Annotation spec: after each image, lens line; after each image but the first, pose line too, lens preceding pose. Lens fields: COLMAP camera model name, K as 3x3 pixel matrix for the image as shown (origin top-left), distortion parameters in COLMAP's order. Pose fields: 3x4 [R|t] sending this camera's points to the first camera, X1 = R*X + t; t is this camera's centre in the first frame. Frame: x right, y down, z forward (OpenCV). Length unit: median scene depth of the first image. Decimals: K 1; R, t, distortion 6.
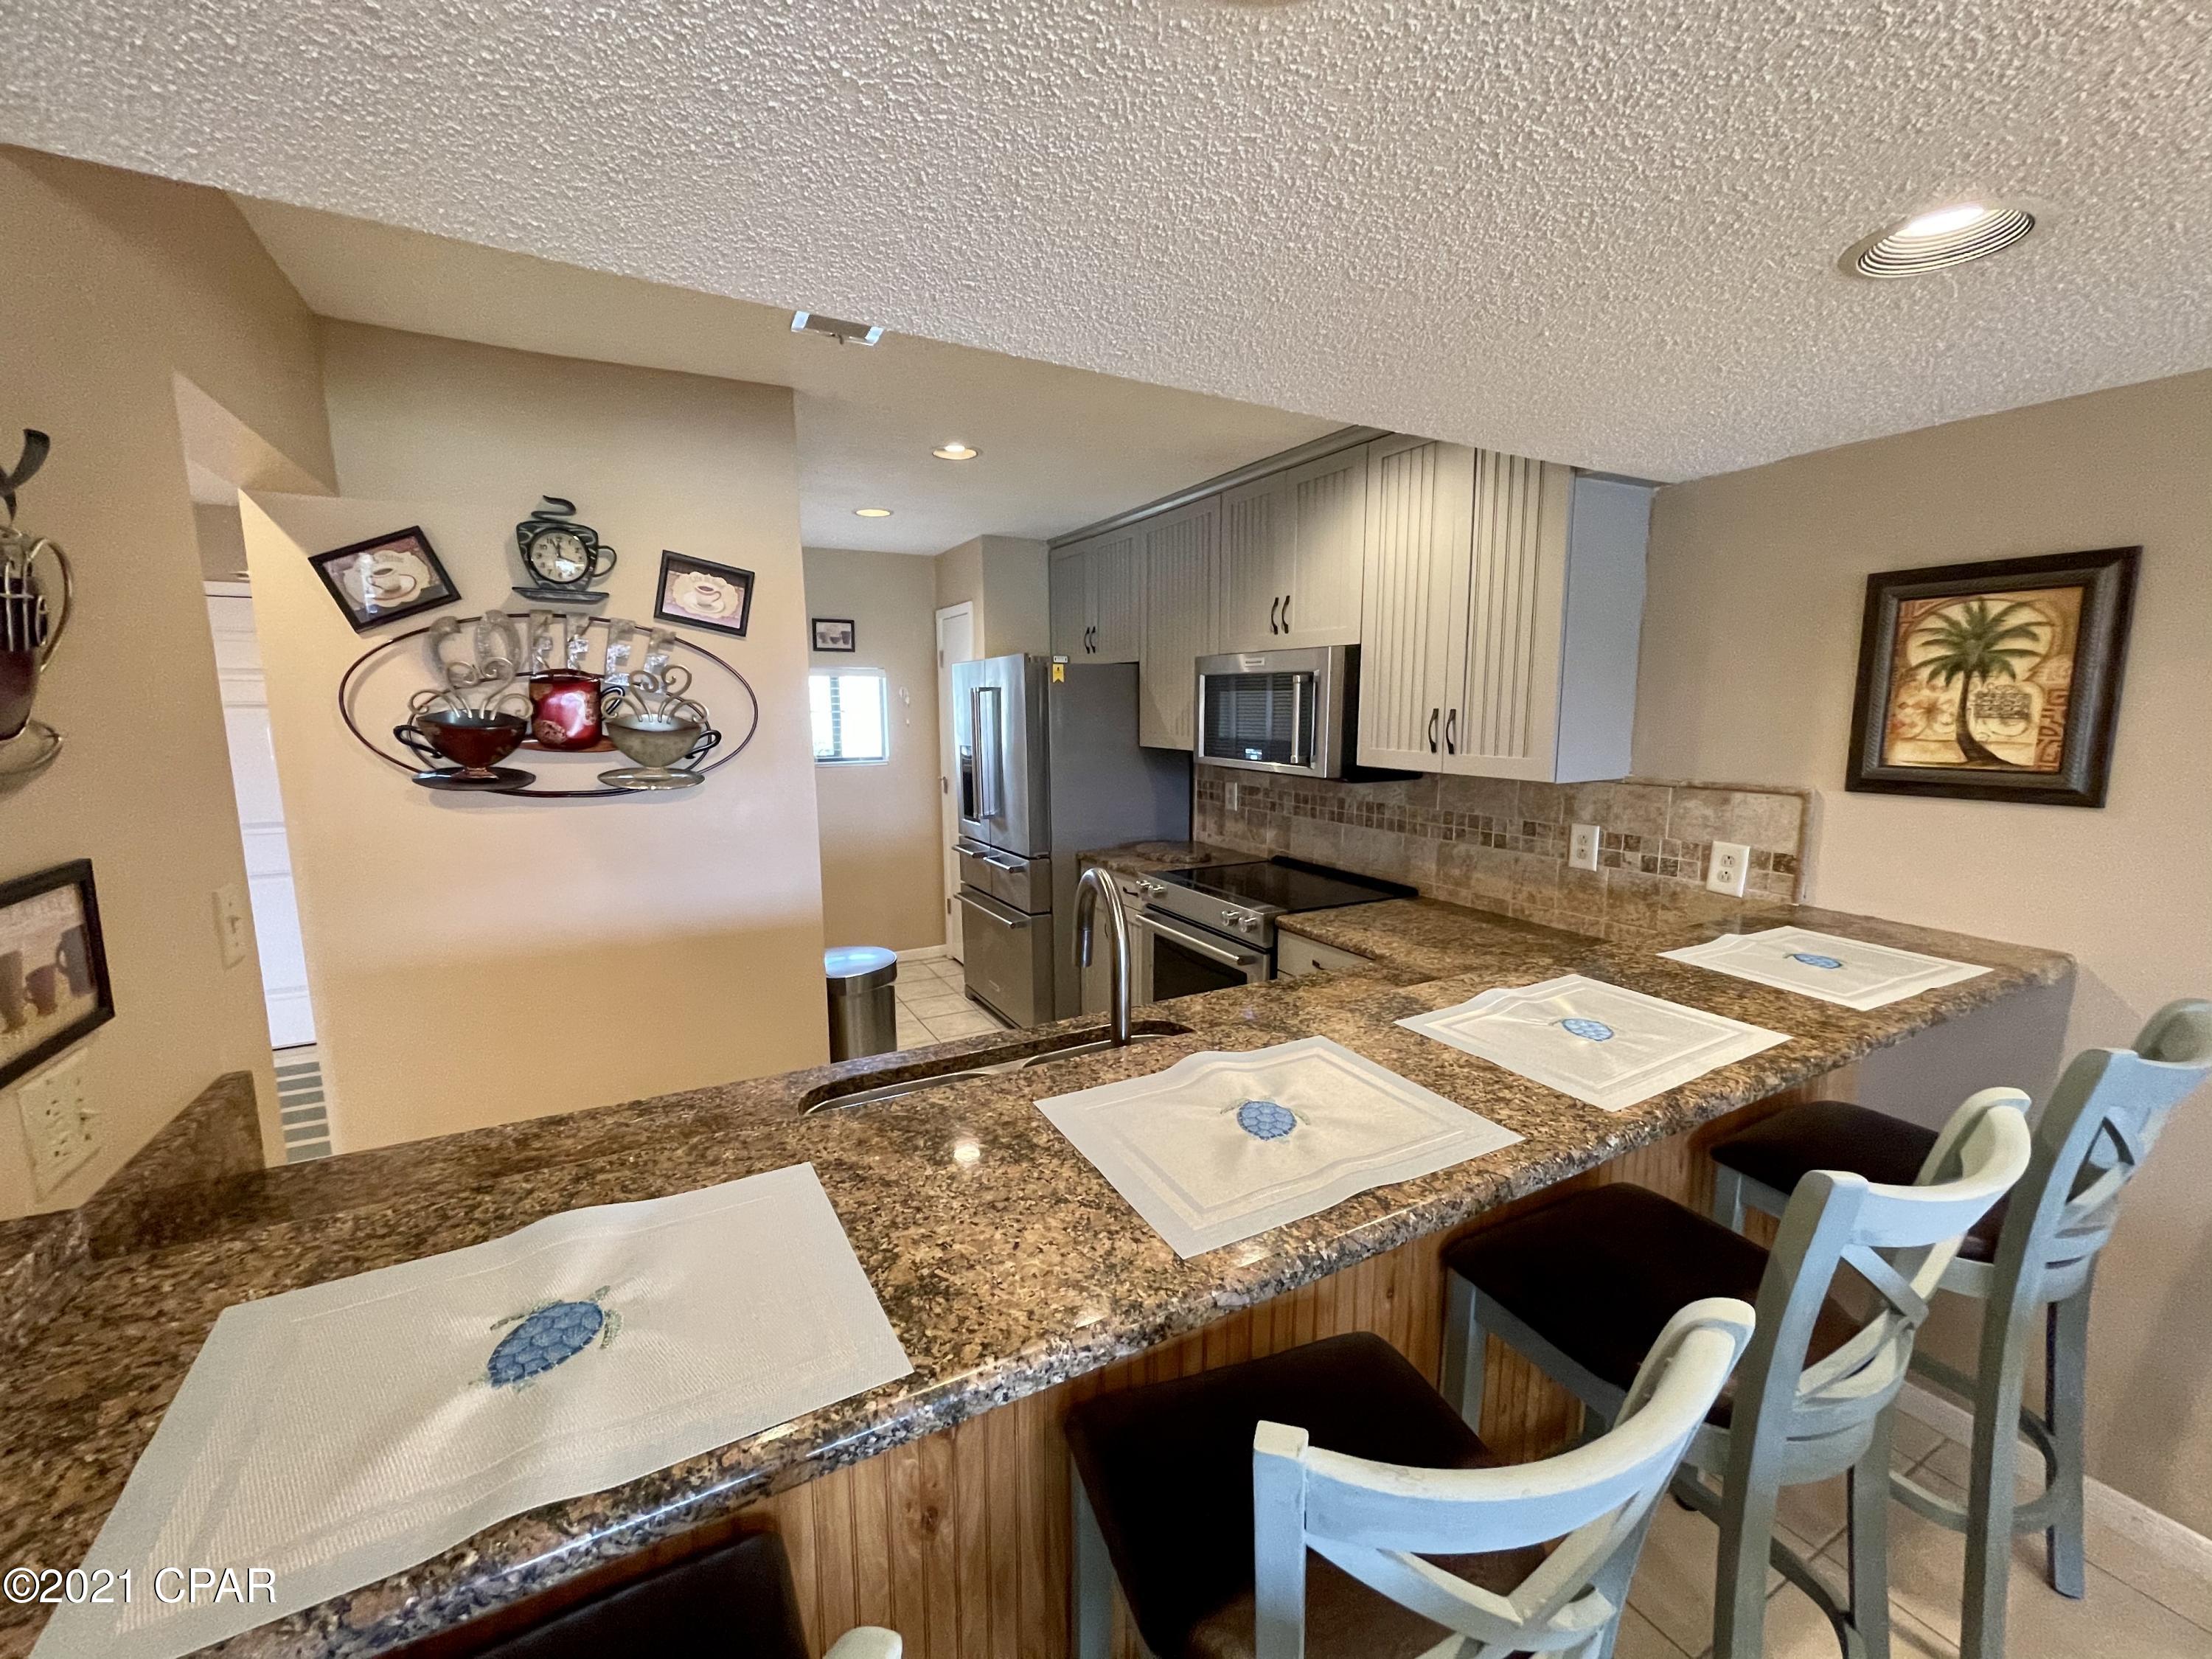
lens RADIAL K [[893.0, 0, 1098.3], [0, 893.0, 832.3], [0, 0, 1]] dist [0.000031, 0.001181]
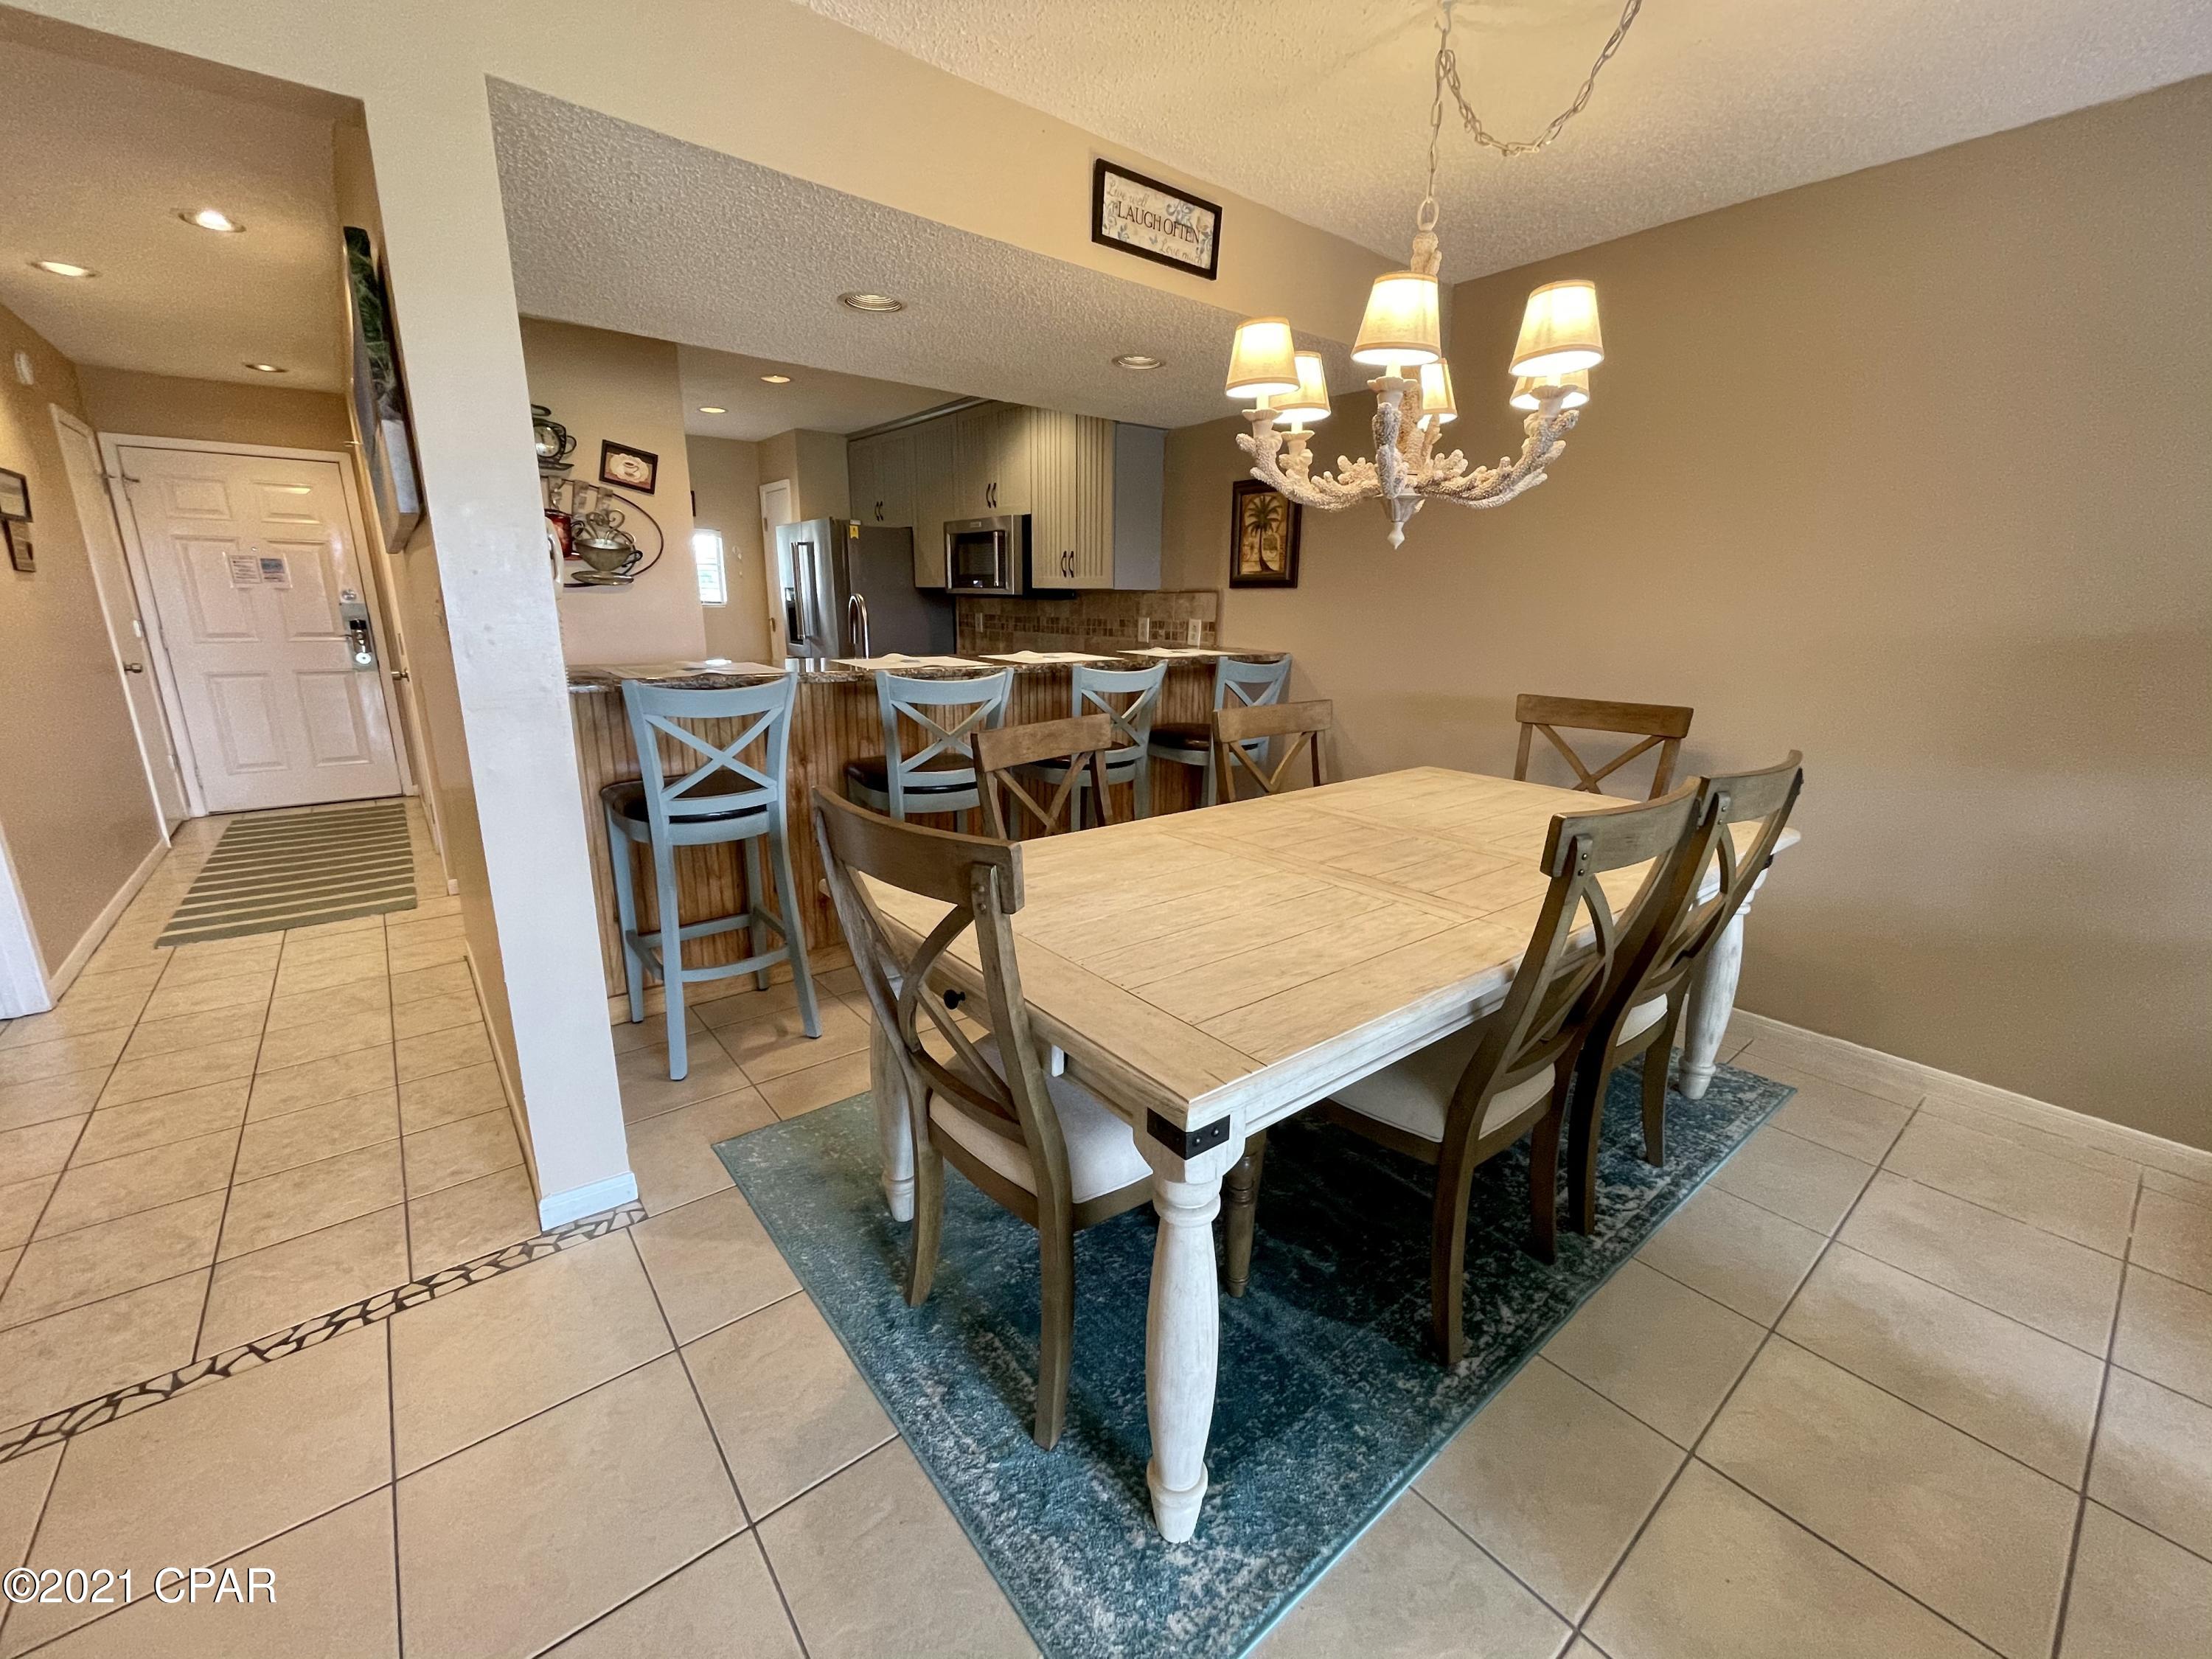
lens RADIAL K [[893.0, 0, 1096.0], [0, 893.0, 842.1], [0, 0, 1]] dist [0.000031, 0.001181]
pose [[0.983036, -0.032676, 0.180477, 0.101758], [0.010471, 0.992396, 0.122644, 0.236706], [-0.183112, -0.118673, 0.975903, -0.885980]]
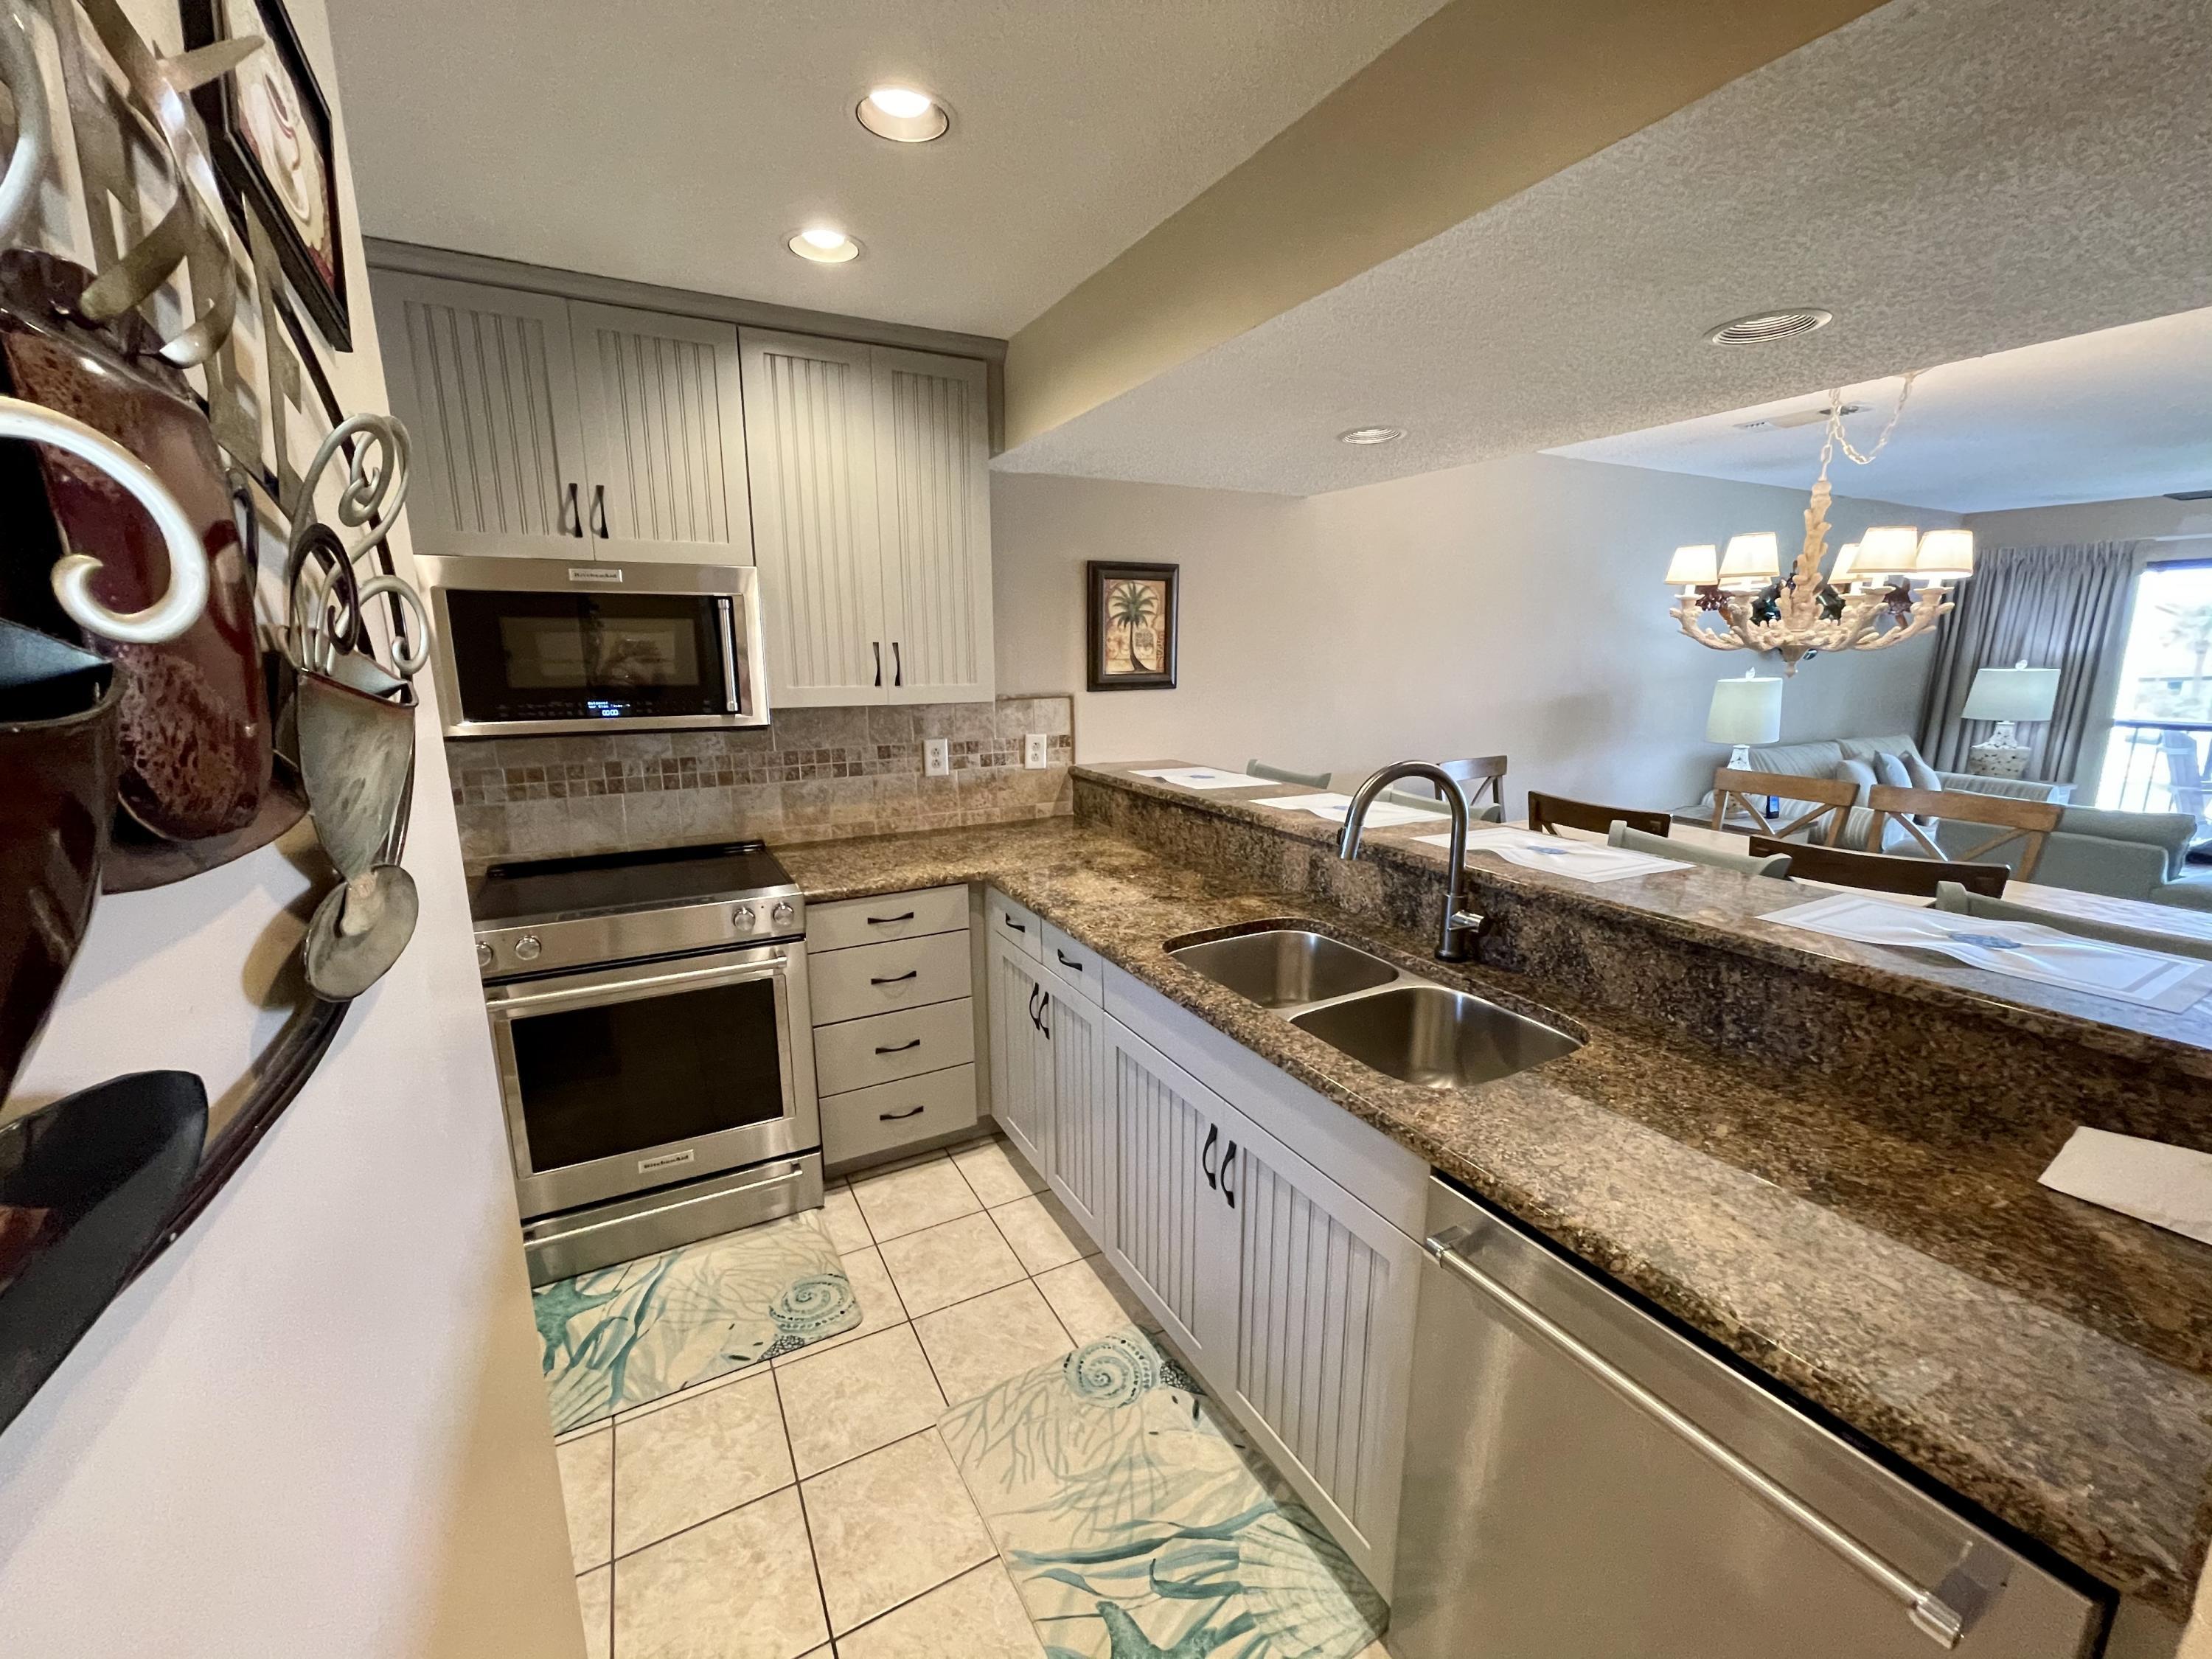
lens RADIAL K [[893.0, 0, 1103.7], [0, 893.0, 841.7], [0, 0, 1]] dist [0.000031, 0.001181]
pose [[-0.011450, -0.209862, 0.977664, -0.706233], [0.147572, 0.966667, 0.209230, -0.098715], [-0.988985, 0.146671, 0.019901, 0.804777]]
